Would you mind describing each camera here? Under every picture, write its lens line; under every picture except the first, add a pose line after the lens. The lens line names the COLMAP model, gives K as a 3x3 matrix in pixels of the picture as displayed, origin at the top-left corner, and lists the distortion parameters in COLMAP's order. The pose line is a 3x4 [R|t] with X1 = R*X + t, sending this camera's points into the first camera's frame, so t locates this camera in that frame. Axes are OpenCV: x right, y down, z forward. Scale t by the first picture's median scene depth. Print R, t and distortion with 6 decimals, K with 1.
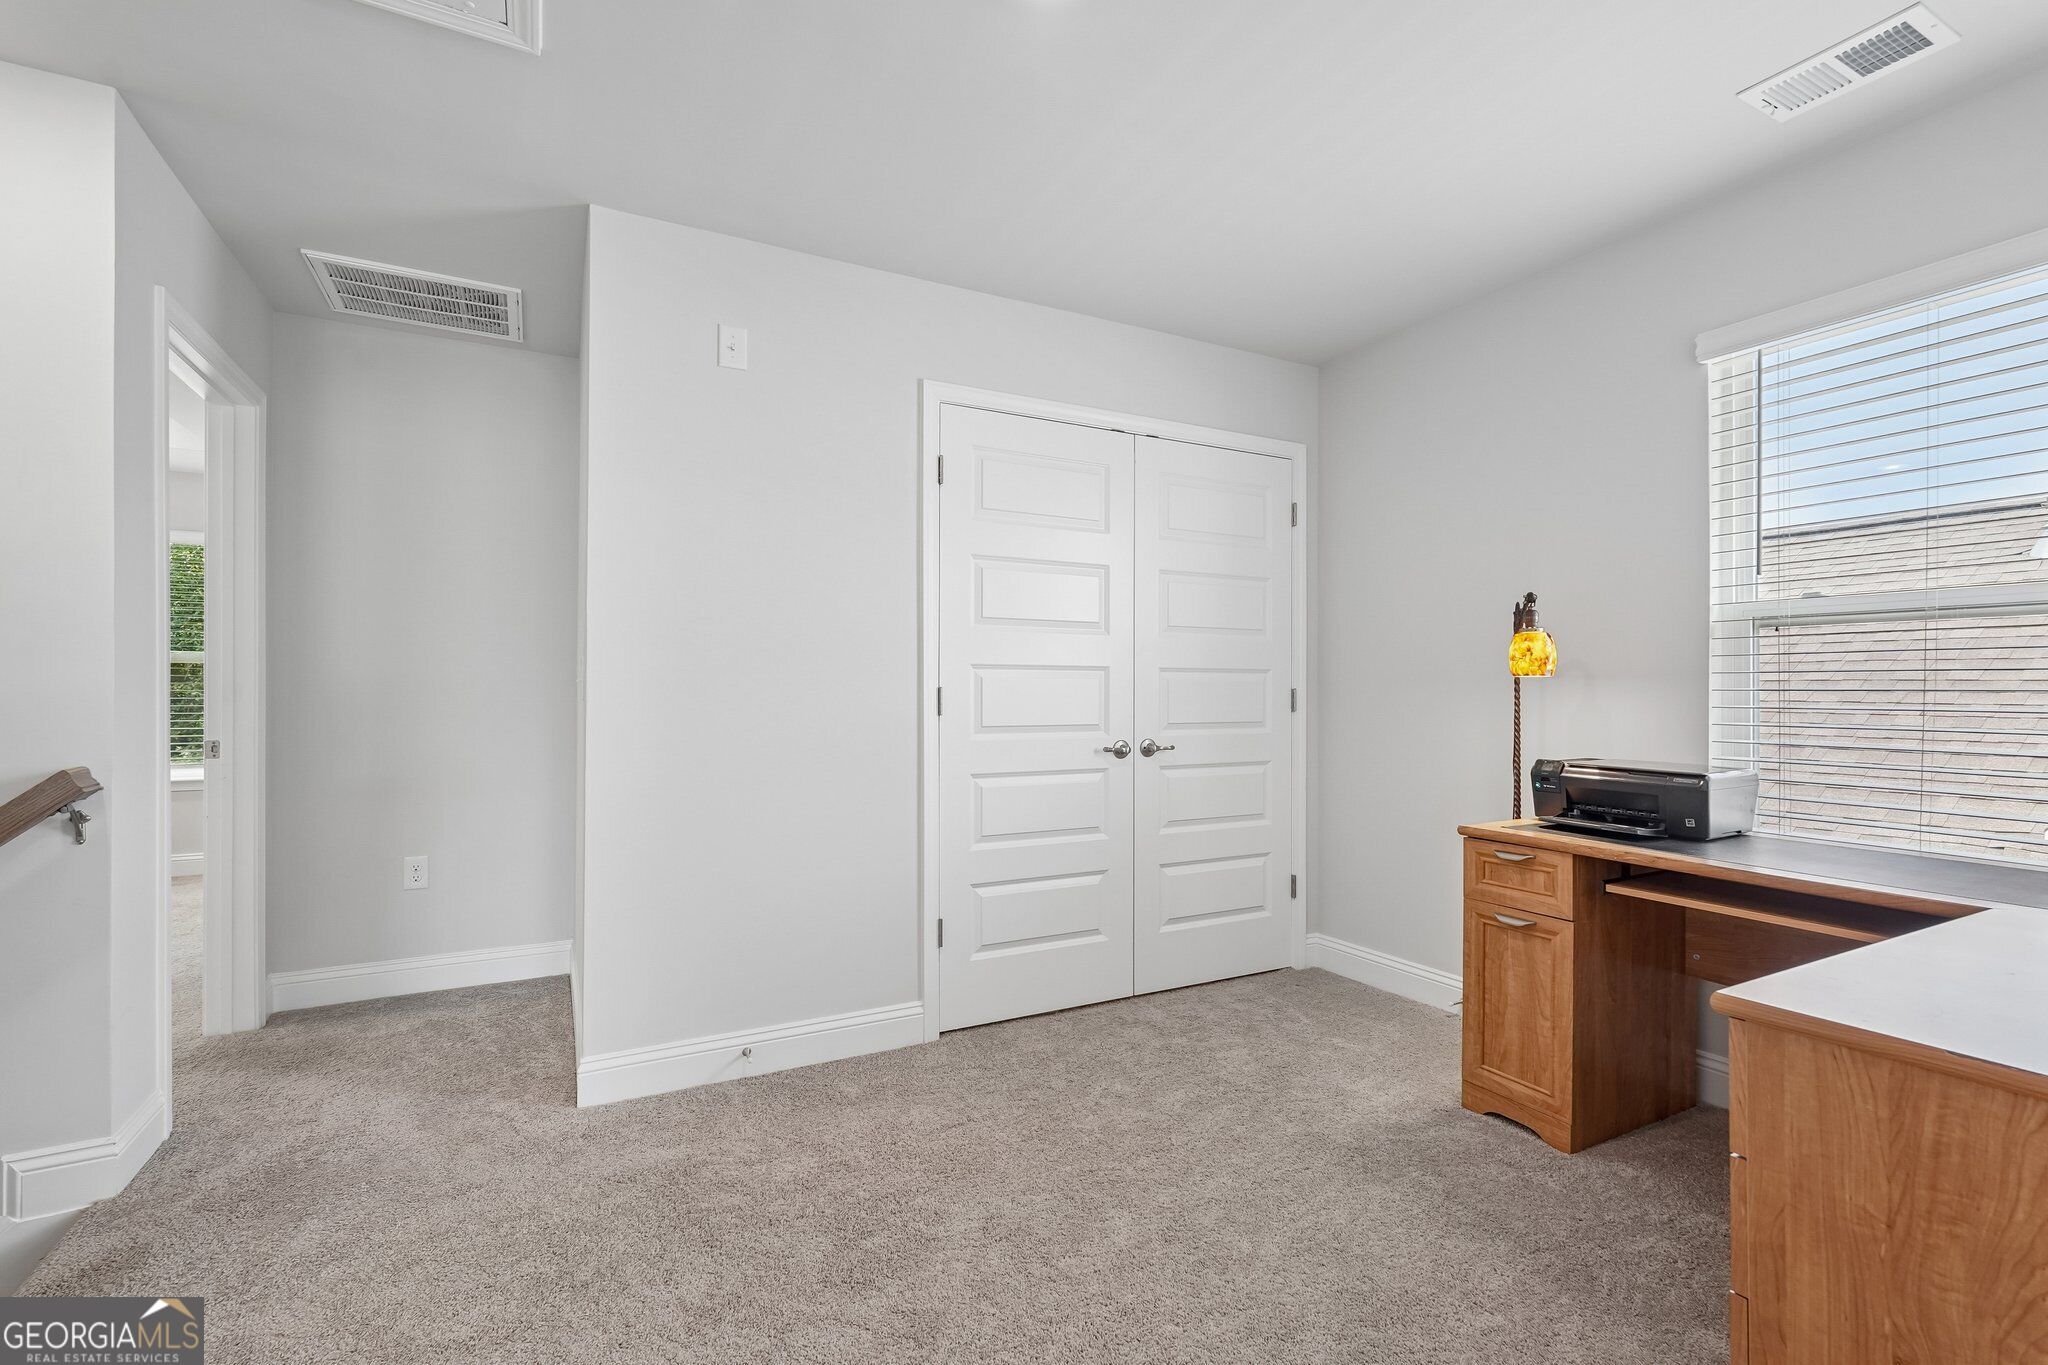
lens RADIAL K [[944.3, 0, 1061.3], [0, 944.3, 684.0], [0, 0, 1]] dist [-0.013482, 0.015644]
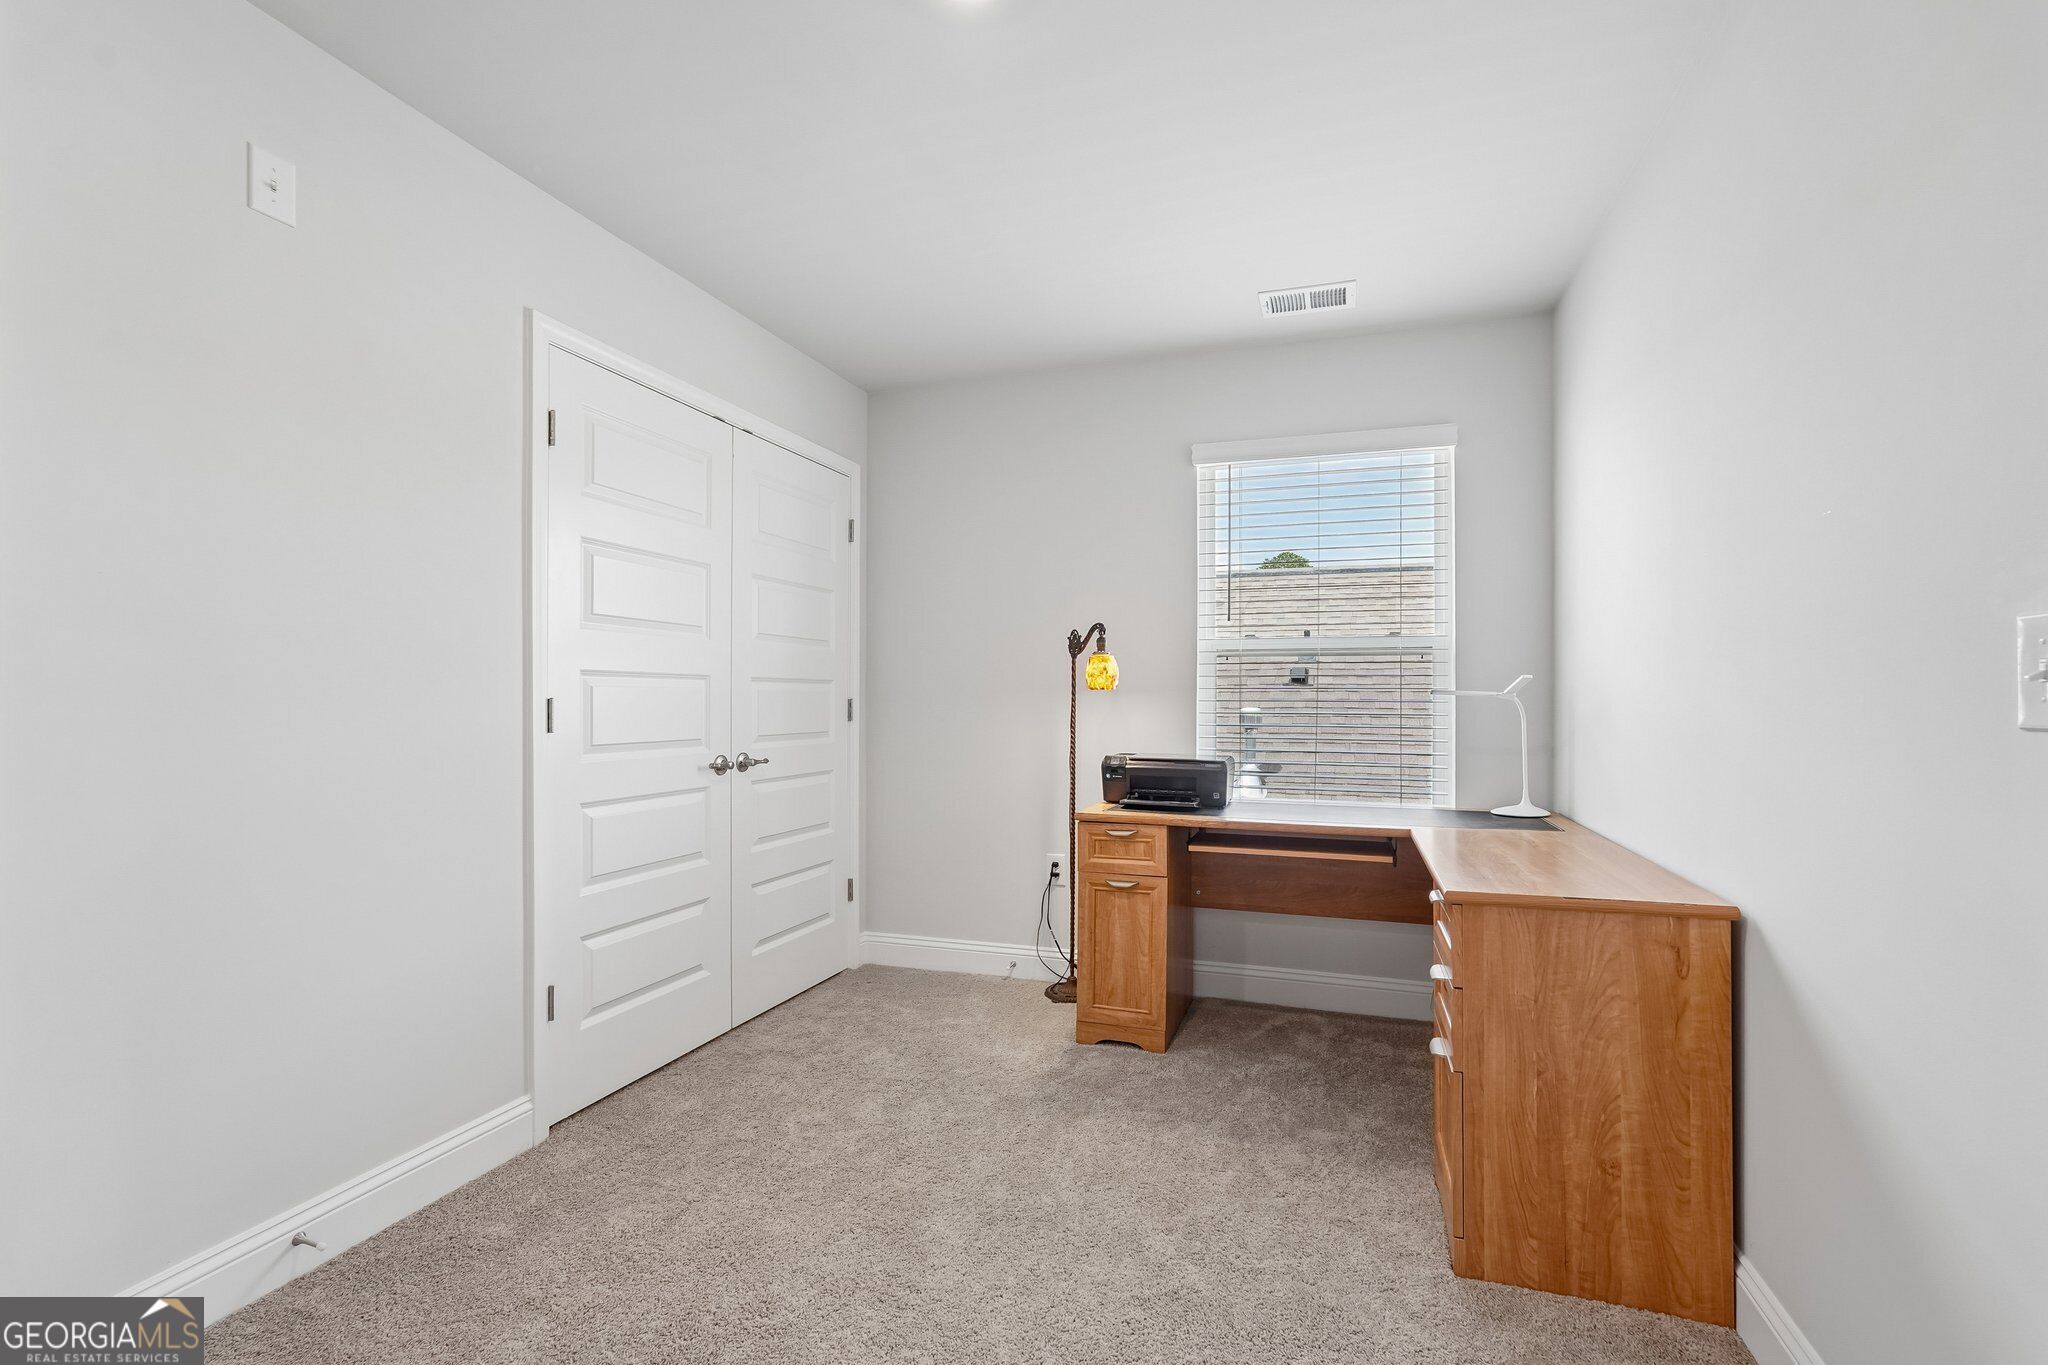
lens RADIAL K [[932.1, 0, 1059.3], [0, 932.1, 692.8], [0, 0, 1]] dist [0.000109, 0.001394]
pose [[0.721386, 0.004535, 0.692518, -0.409183], [-0.005838, 0.999983, -0.000467, -0.003531], [-0.692509, -0.003706, 0.721400, 0.141549]]
